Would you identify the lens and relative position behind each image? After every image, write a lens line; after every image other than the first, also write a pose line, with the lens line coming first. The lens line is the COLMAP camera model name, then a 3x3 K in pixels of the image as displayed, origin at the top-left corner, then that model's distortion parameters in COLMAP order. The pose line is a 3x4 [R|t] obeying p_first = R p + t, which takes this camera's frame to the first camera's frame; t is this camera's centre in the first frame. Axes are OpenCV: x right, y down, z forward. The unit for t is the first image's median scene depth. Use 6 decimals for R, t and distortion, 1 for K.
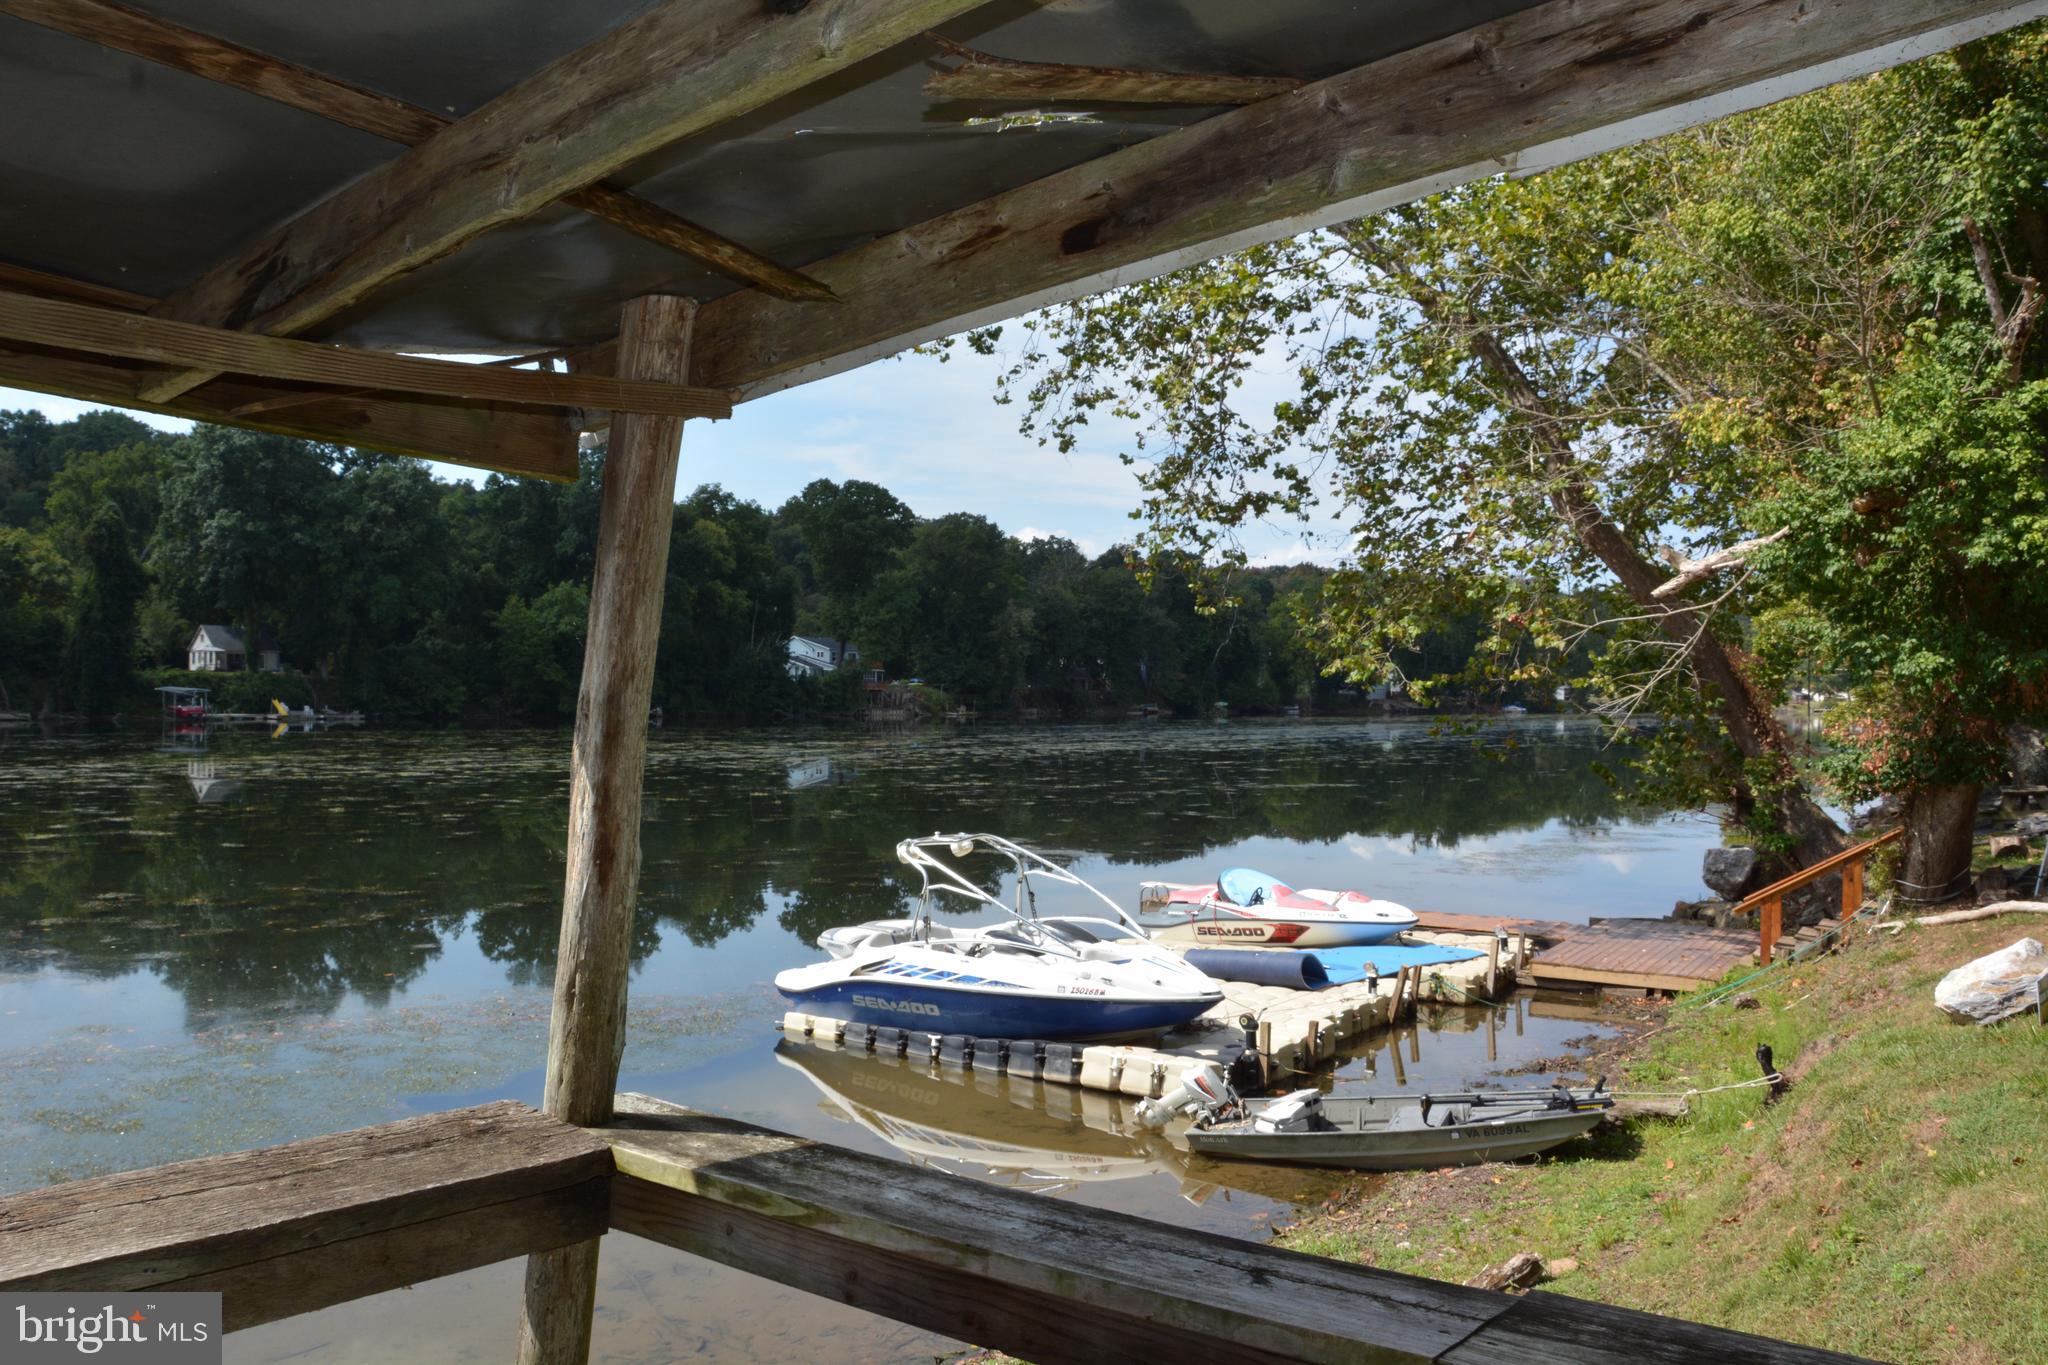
lens RADIAL K [[1587.9, 0, 1024.0], [0, 1587.9, 682.5], [0, 0, 1]] dist [-0.172138, 0.114671]
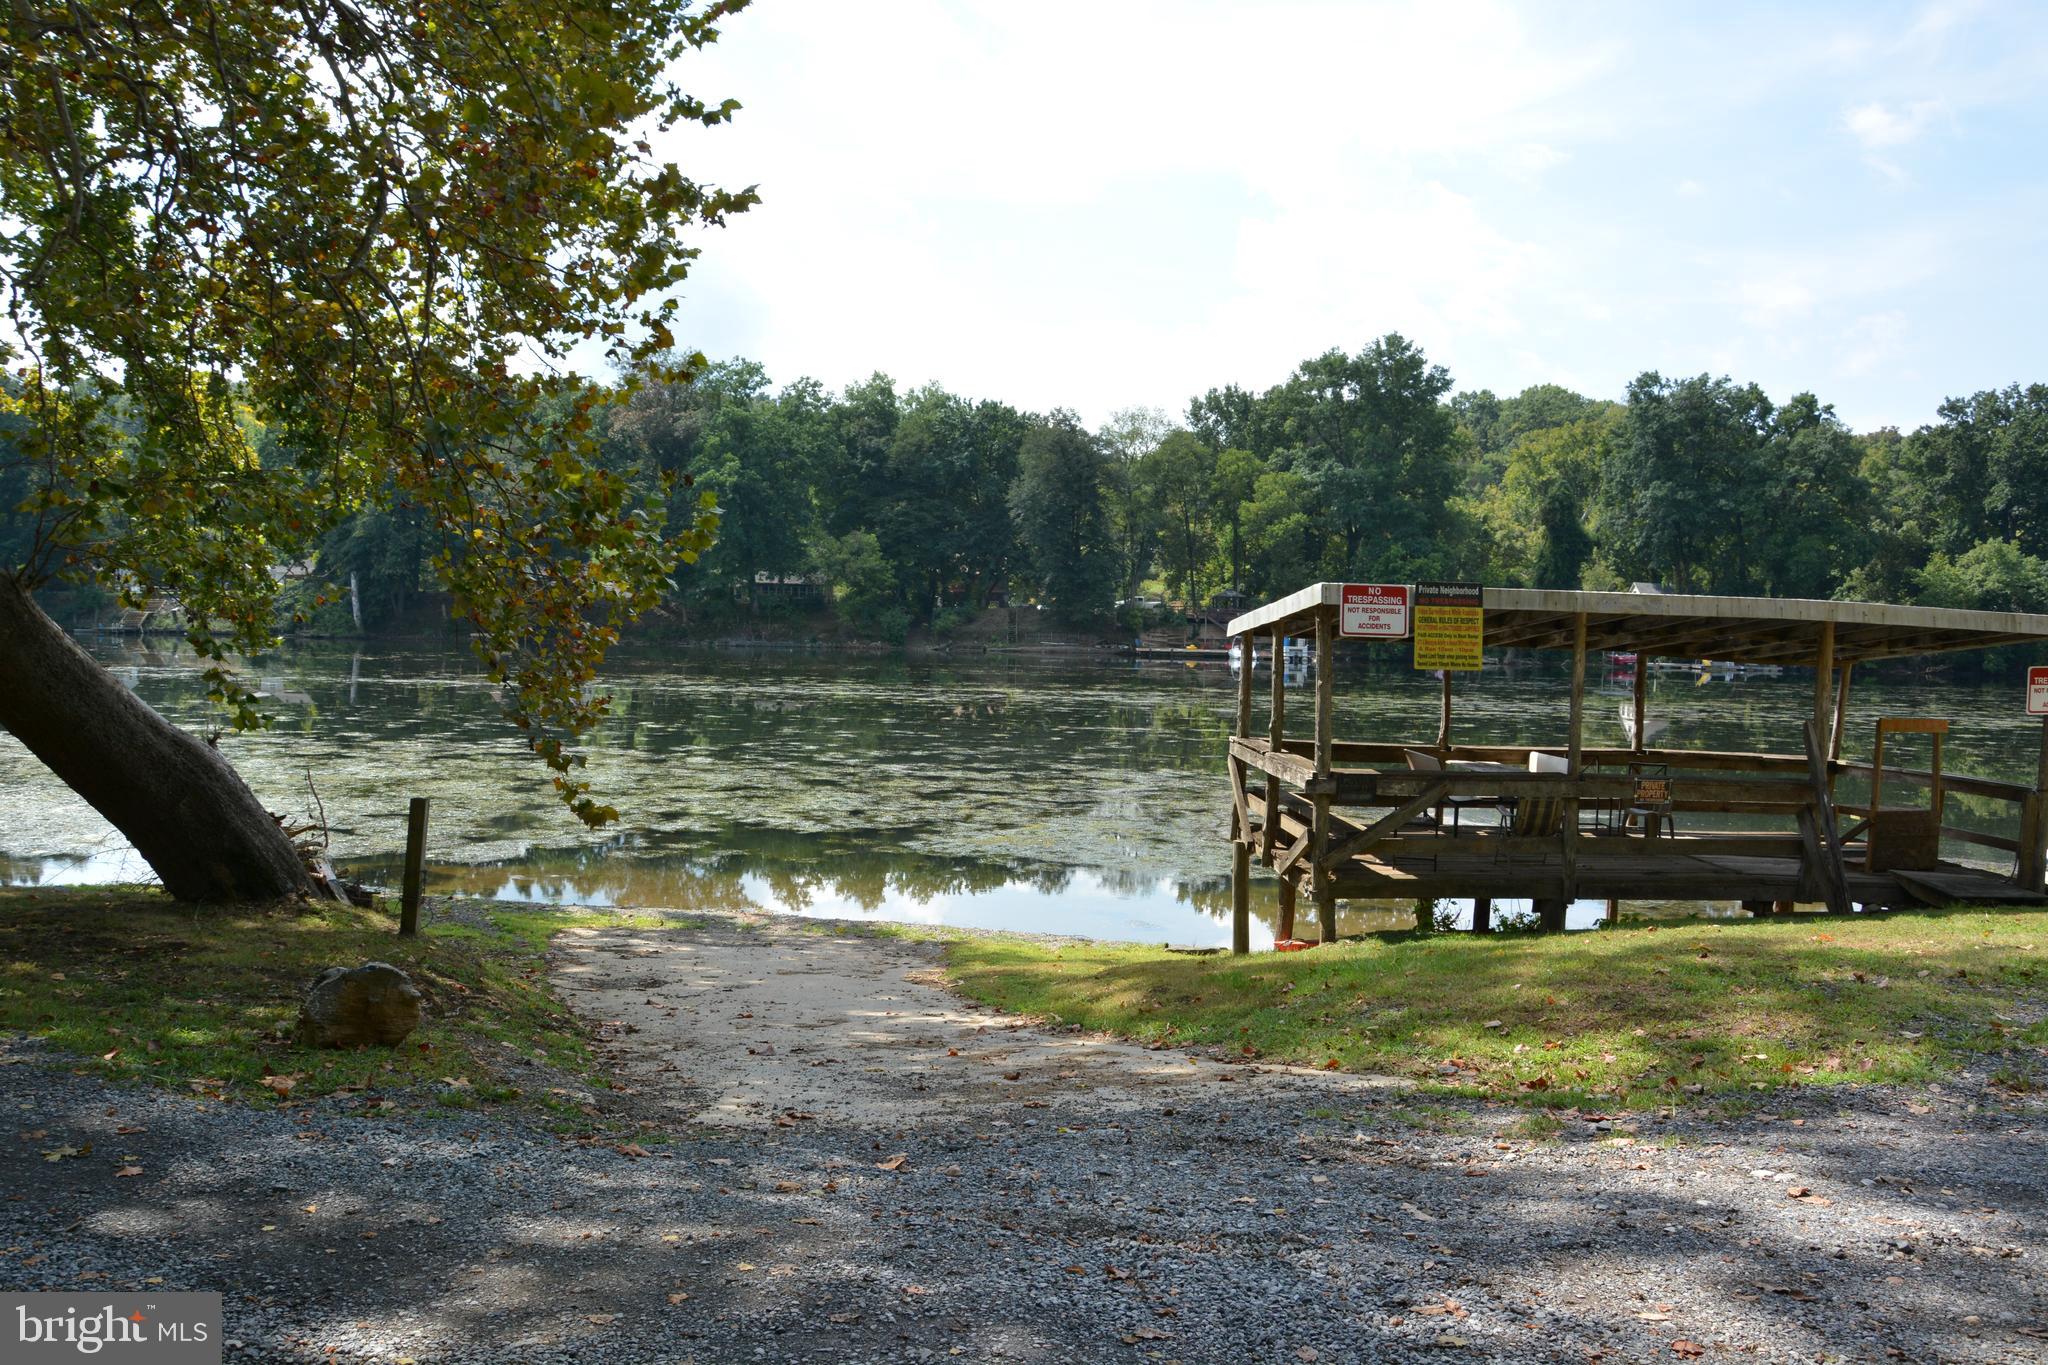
lens RADIAL K [[1600.6, 0, 1010.8], [0, 1600.6, 676.1], [0, 0, 1]] dist [-0.160464, 0.119578]
pose [[0.648645, 0.035219, -0.760276, 0.231724], [-0.012408, 0.999285, 0.035705, -0.026639], [0.760990, -0.013727, 0.648618, -0.566466]]
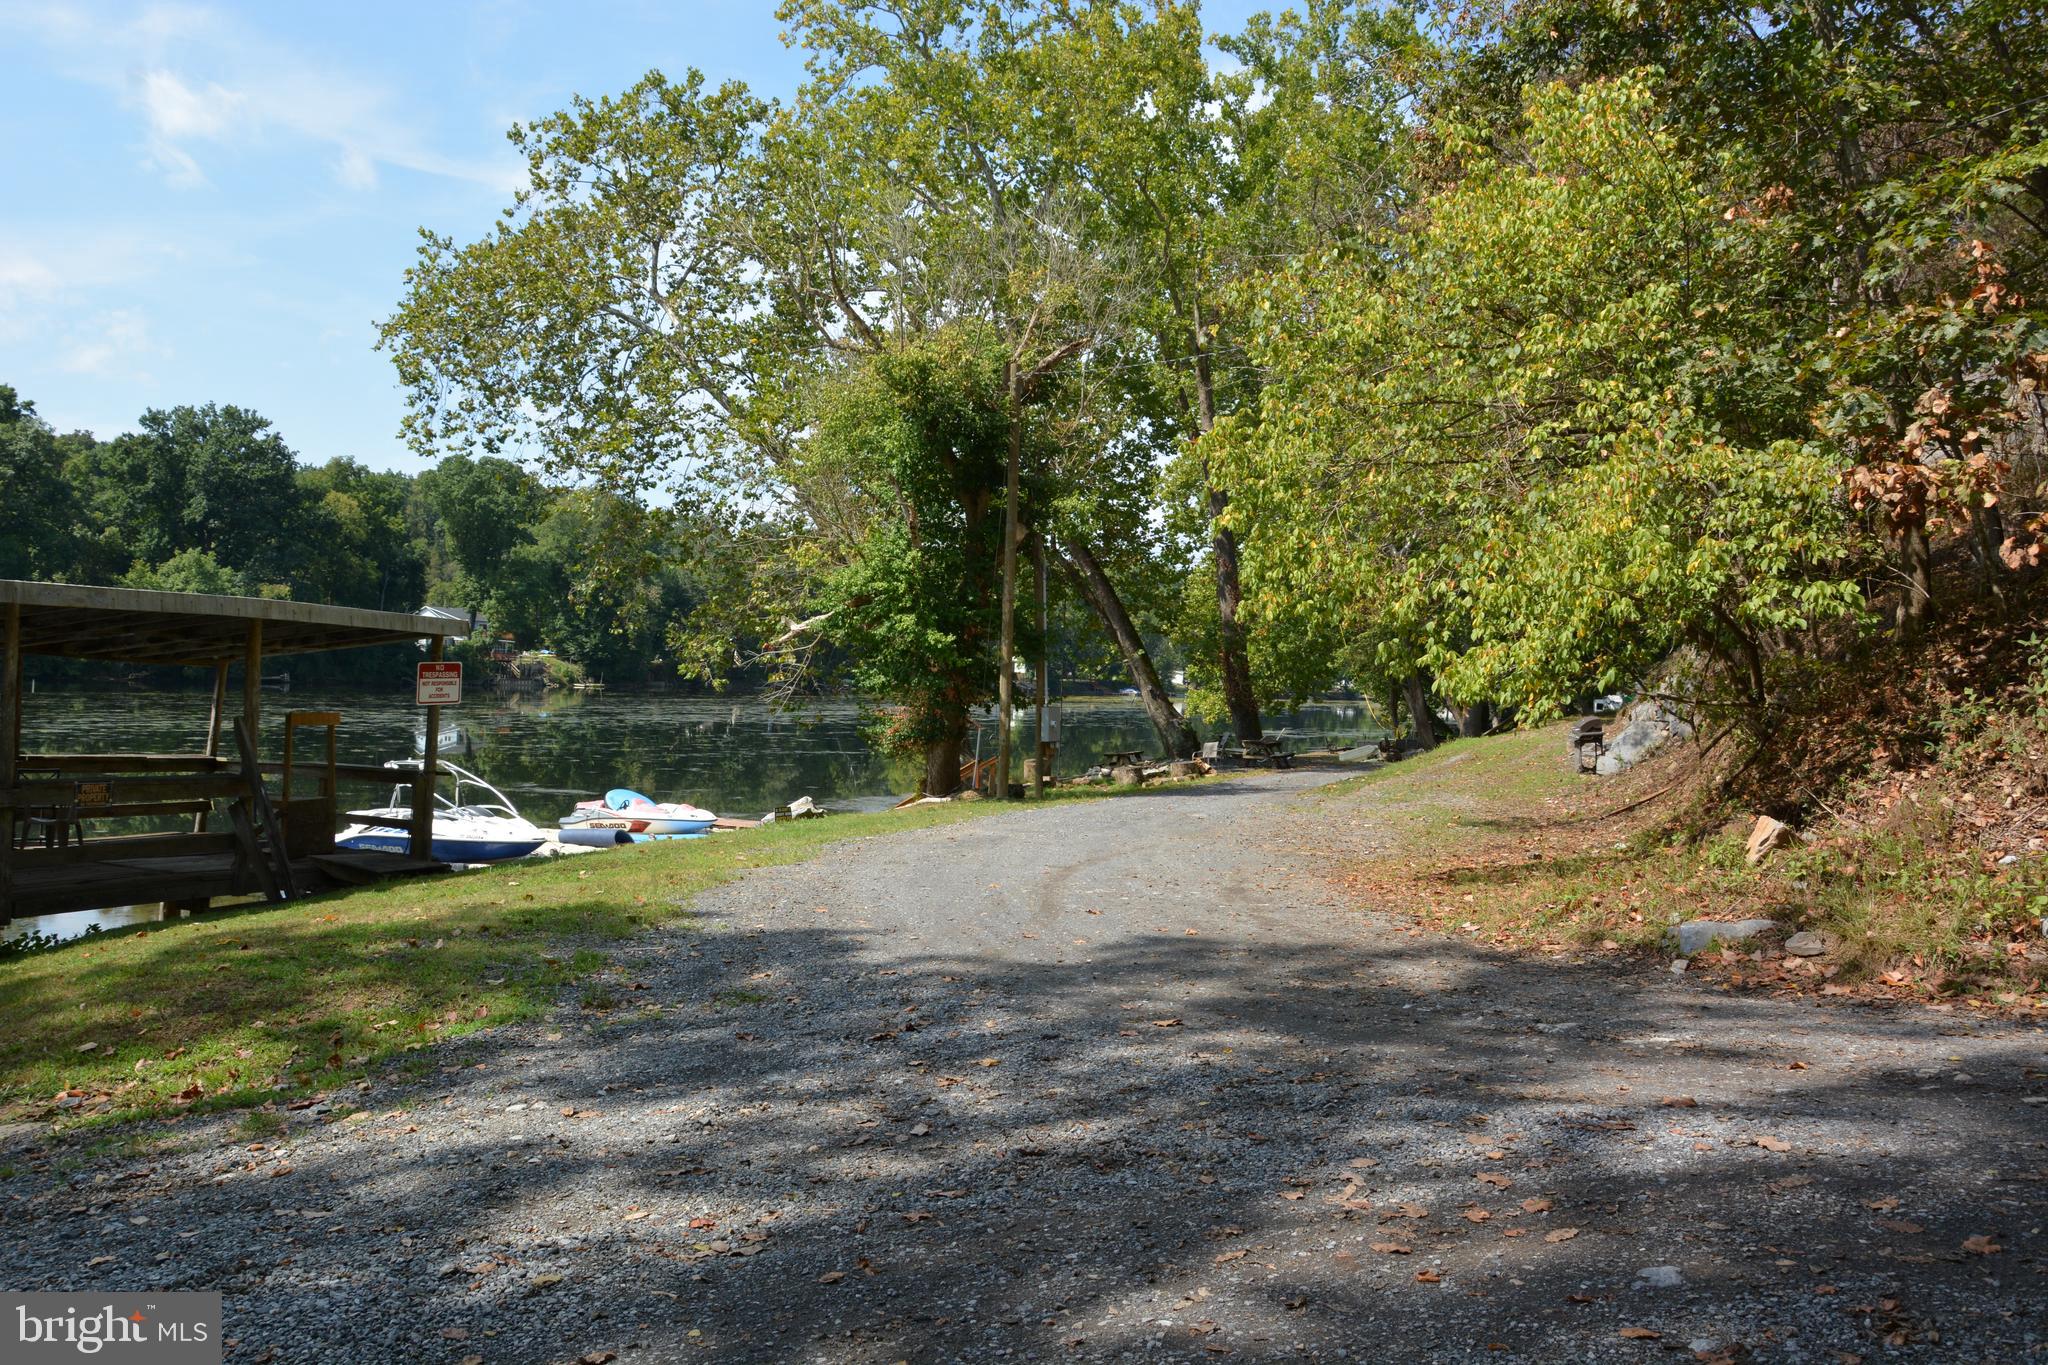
lens RADIAL K [[1604.8, 0, 1009.9], [0, 1604.8, 678.6], [0, 0, 1]] dist [-0.162894, 0.122990]
pose [[0.979142, 0.022266, 0.201953, 0.167158], [-0.024942, 0.999631, 0.010714, -0.022128], [-0.201641, -0.015528, 0.979337, -0.598654]]
